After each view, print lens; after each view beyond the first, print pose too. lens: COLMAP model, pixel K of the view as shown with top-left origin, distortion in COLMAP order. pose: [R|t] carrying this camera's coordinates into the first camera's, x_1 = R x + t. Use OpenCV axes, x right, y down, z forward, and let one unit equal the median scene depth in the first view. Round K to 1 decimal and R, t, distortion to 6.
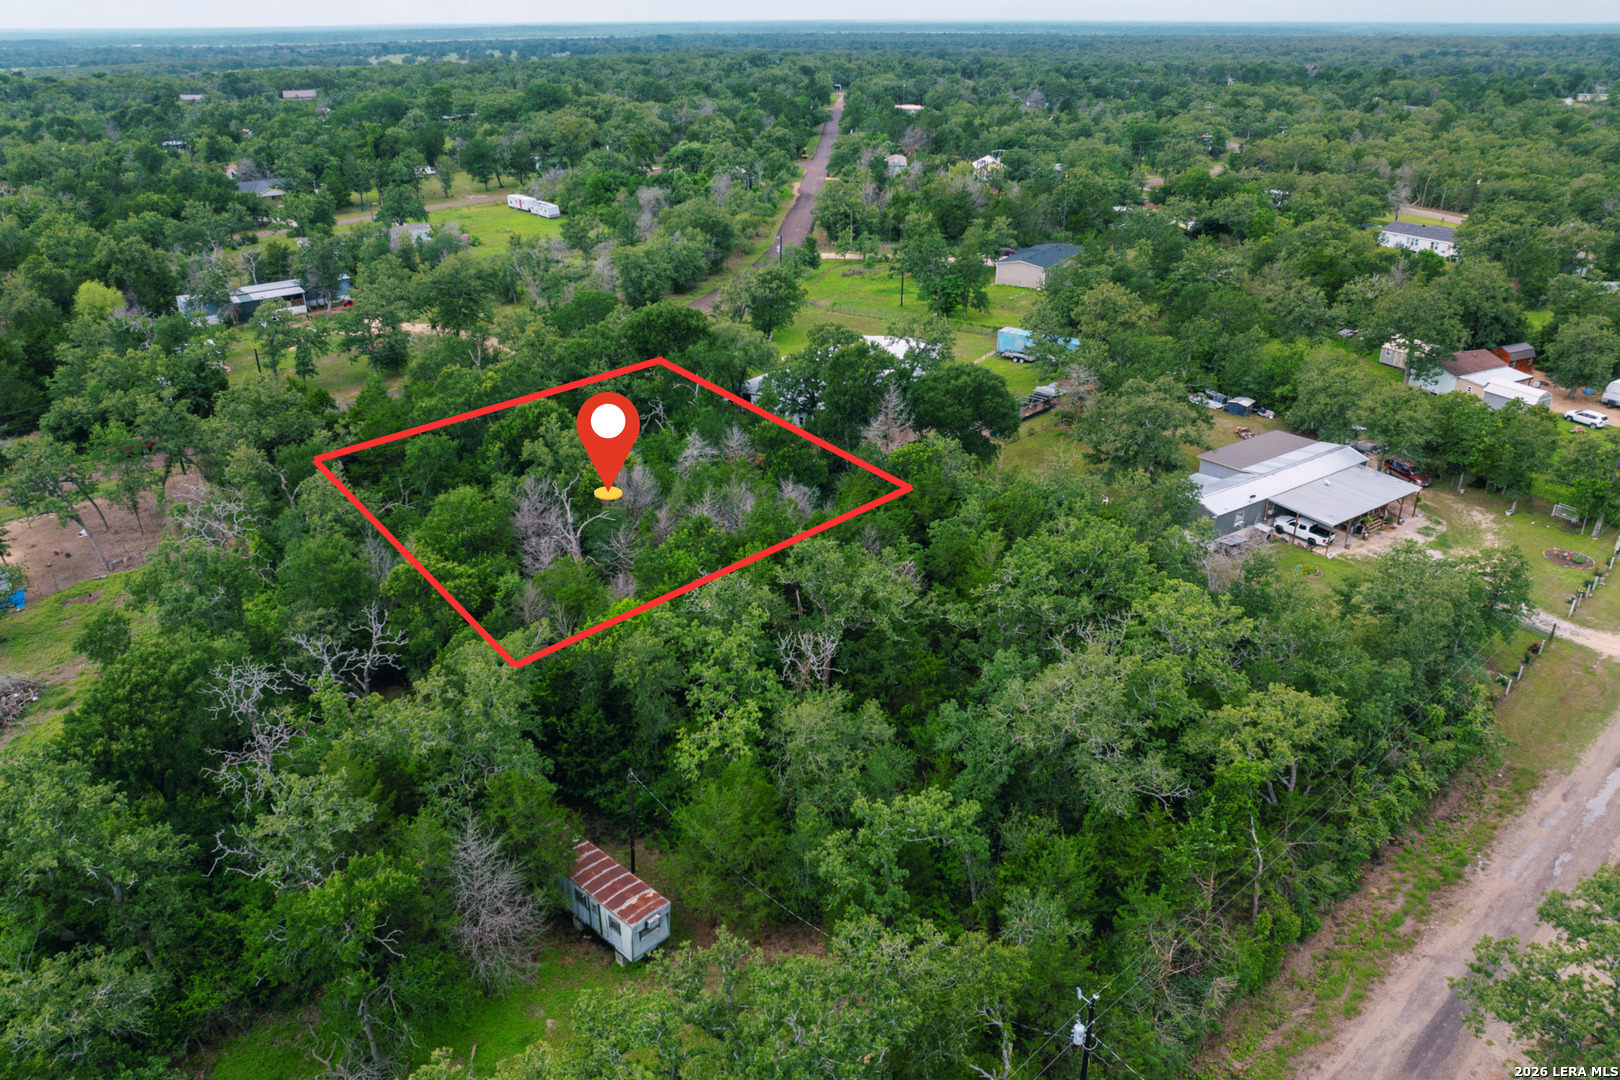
lens RADIAL K [[1132.8, 0, 814.3], [0, 1132.8, 543.9], [0, 0, 1]] dist [-0.049768, 0.018832]
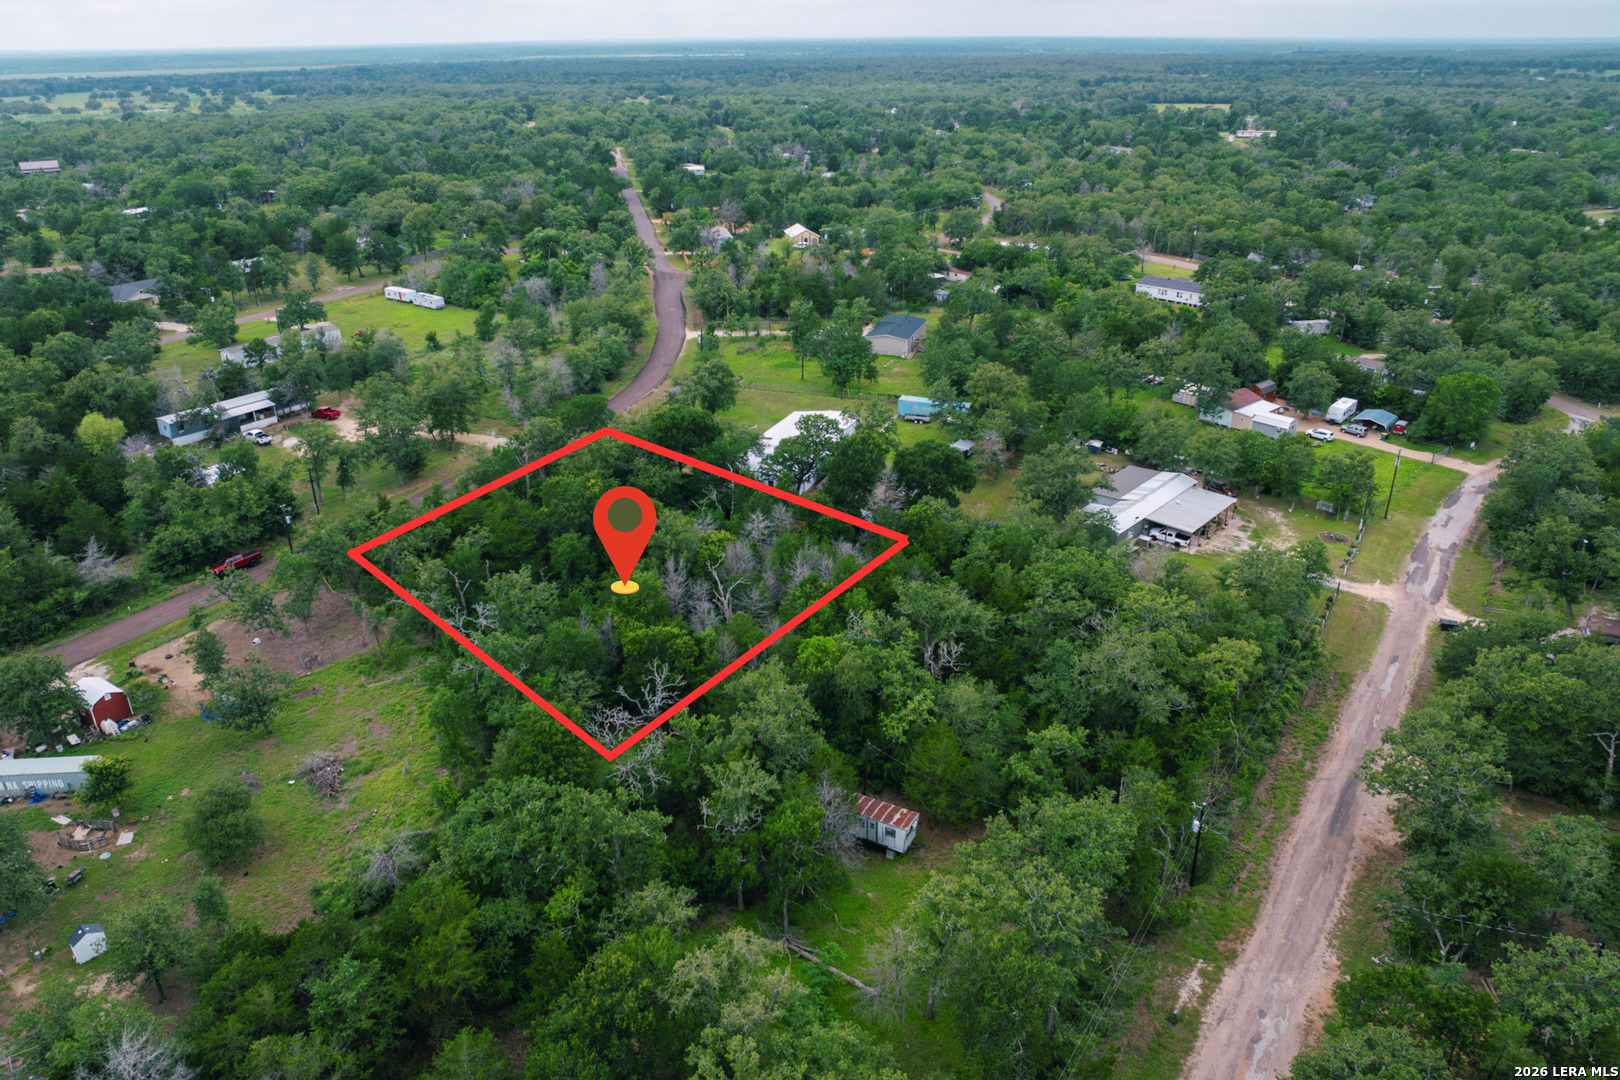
lens RADIAL K [[1132.8, 0, 814.3], [0, 1132.8, 543.9], [0, 0, 1]] dist [-0.049768, 0.018832]
pose [[0.969779, -0.103012, 0.221172, -0.321594], [0.106349, 0.994324, -0.003202, -0.045166], [-0.219587, 0.026627, 0.975230, -0.312405]]
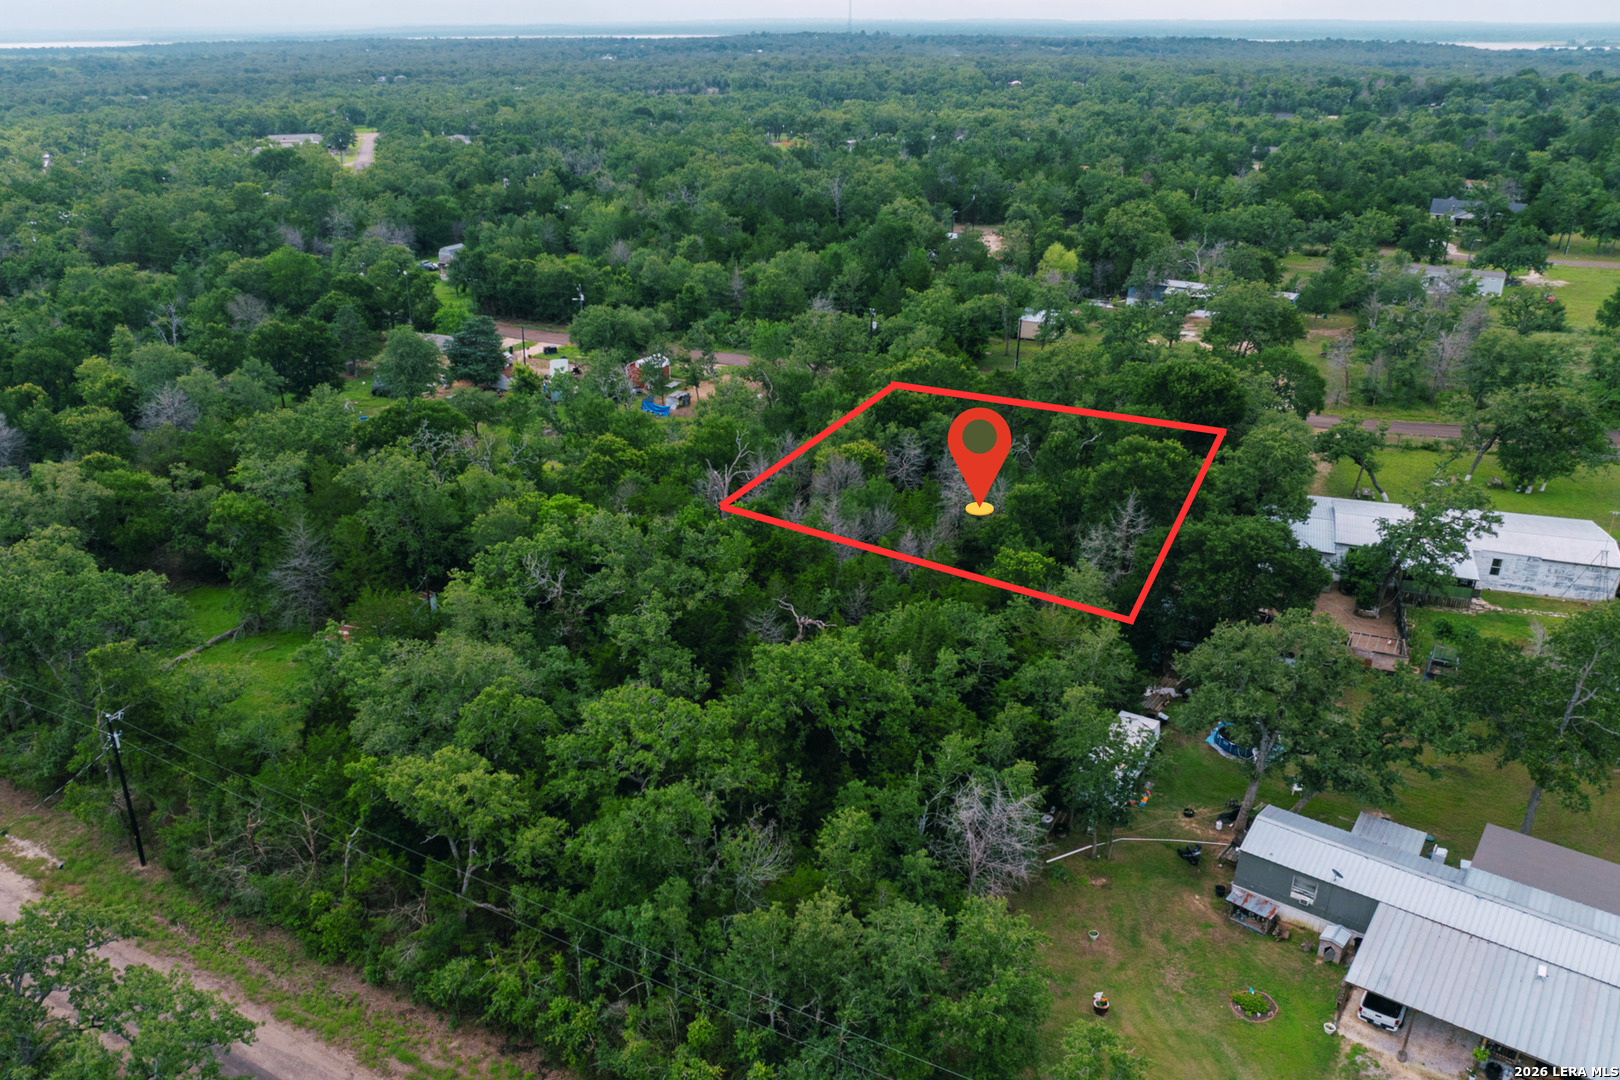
lens RADIAL K [[1244.1, 0, 740.8], [0, 1244.1, 582.4], [0, 0, 1]] dist [-0.061673, 0.032934]
pose [[0.290795, 0.396017, -0.870981, 0.733273], [-0.399103, 0.877548, 0.265754, -0.201837], [0.869571, 0.270332, 0.413239, 0.409305]]
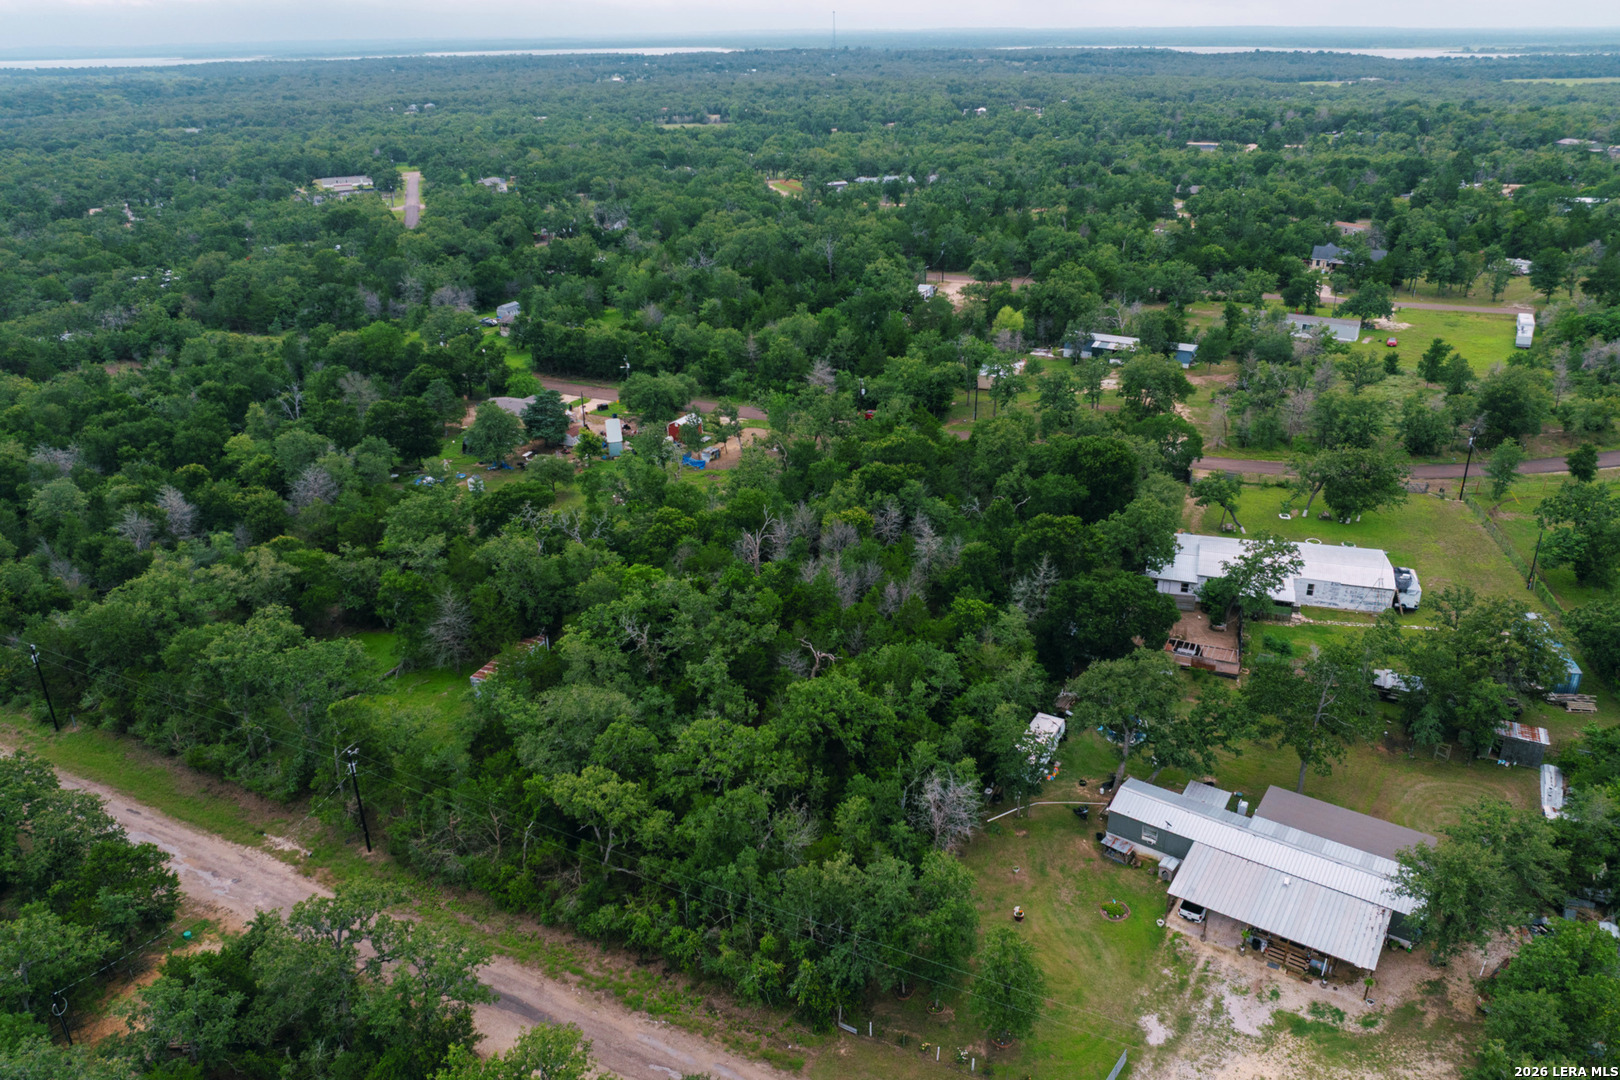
lens RADIAL K [[1132.8, 0, 814.3], [0, 1132.8, 543.9], [0, 0, 1]] dist [-0.049768, 0.018832]
pose [[0.352040, 0.385602, -0.852865, 0.902347], [-0.384362, 0.890379, 0.243909, -0.326108], [0.853425, 0.241944, 0.461659, 0.274065]]
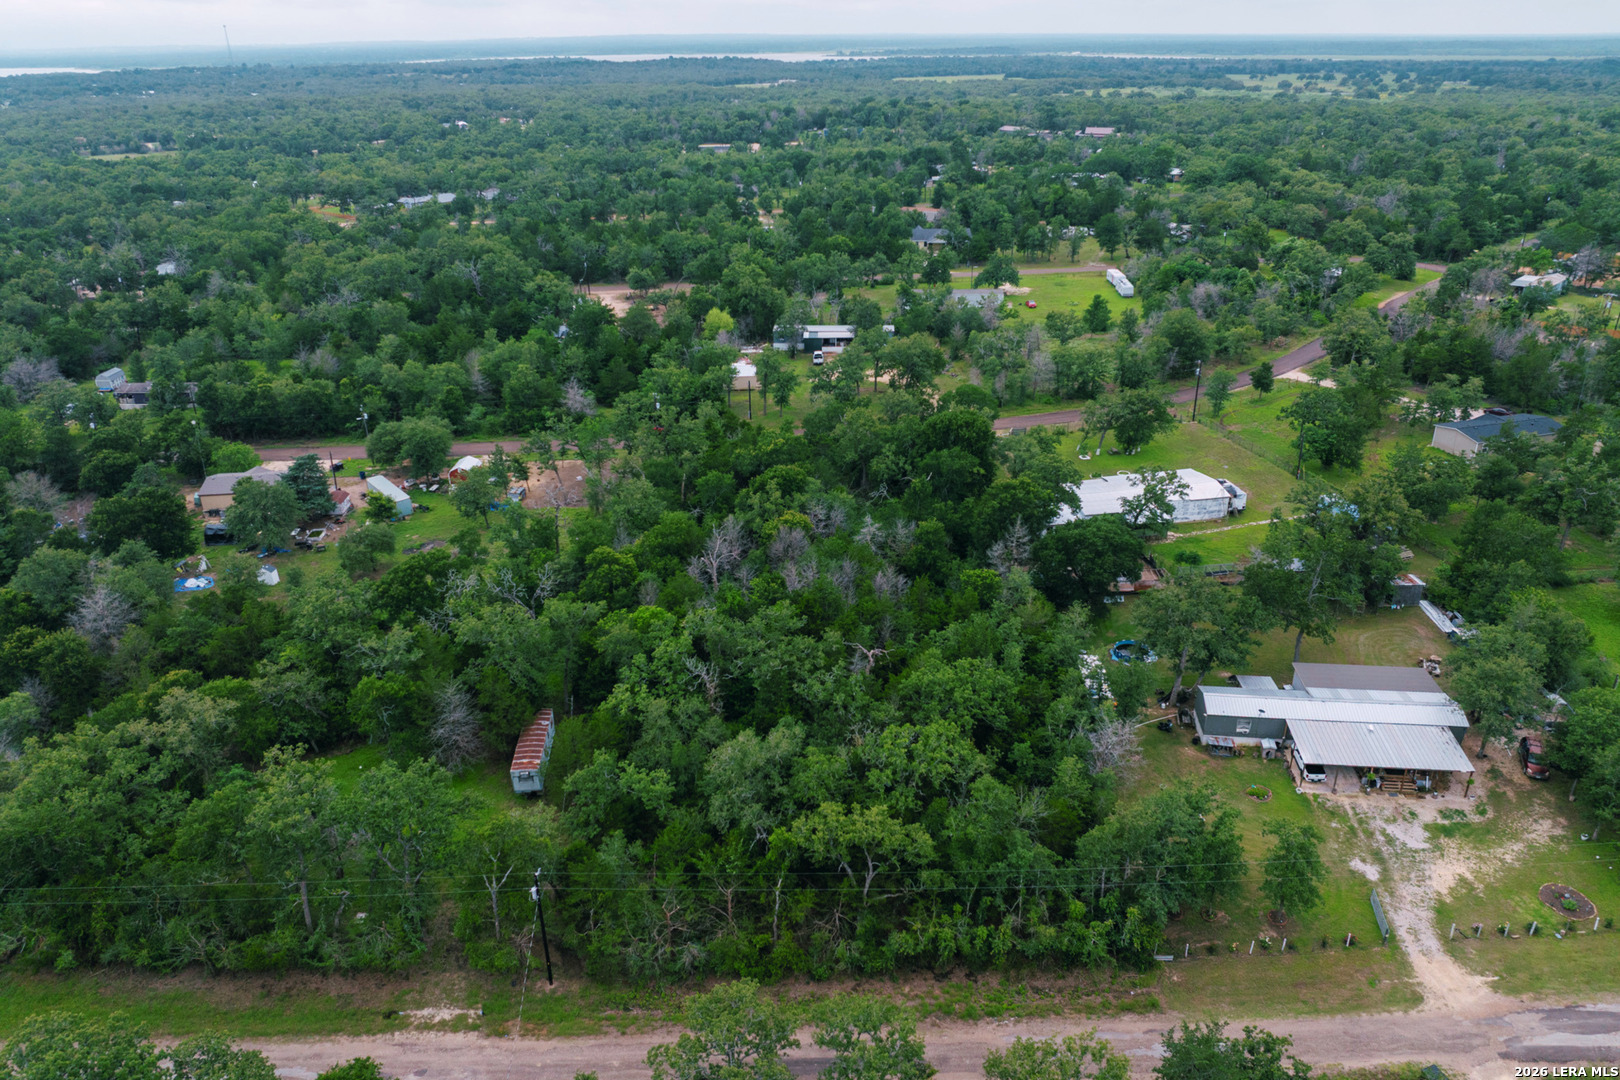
lens RADIAL K [[1132.8, 0, 814.3], [0, 1132.8, 543.9], [0, 0, 1]] dist [-0.049768, 0.018832]
pose [[0.745180, 0.269285, -0.610075, 0.630189], [-0.273129, 0.957836, 0.089170, -0.159050], [0.608364, 0.100182, 0.787310, -0.085044]]
